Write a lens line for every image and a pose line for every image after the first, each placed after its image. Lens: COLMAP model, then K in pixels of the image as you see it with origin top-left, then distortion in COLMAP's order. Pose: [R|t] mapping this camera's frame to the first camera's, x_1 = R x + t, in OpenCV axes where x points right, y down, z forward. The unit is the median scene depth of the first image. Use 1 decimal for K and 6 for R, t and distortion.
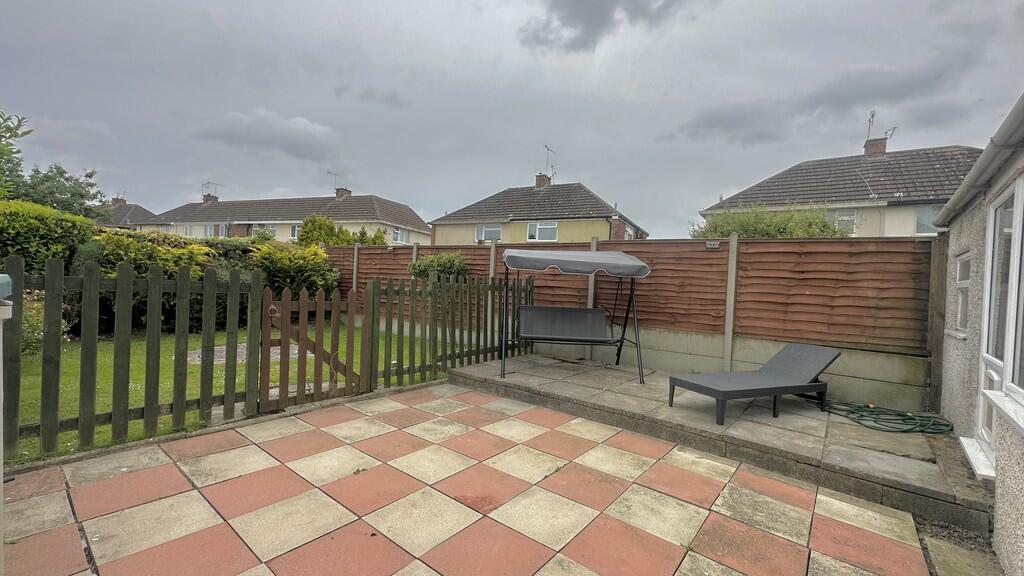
lens RADIAL K [[407.6, 0, 512.0], [0, 407.6, 288.0], [0, 0, 1]] dist [-0.001531, -0.000045]
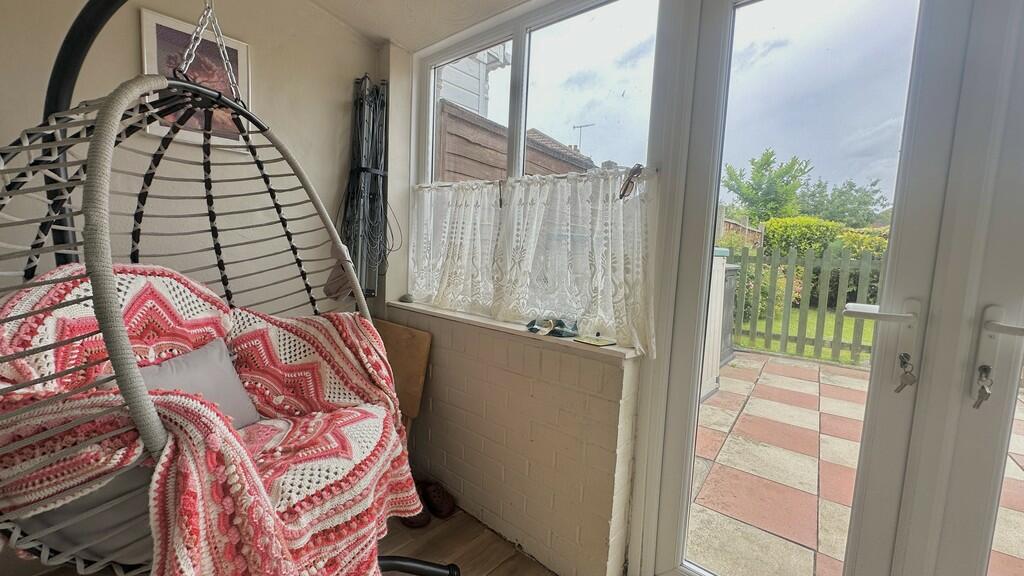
lens RADIAL K [[407.6, 0, 512.0], [0, 407.6, 288.0], [0, 0, 1]] dist [-0.001531, -0.000045]
pose [[0.018911, 0.044587, -0.998826, 0.327356], [-0.043246, 0.998107, 0.043736, 0.036602], [0.998885, 0.042368, 0.020804, -0.114036]]
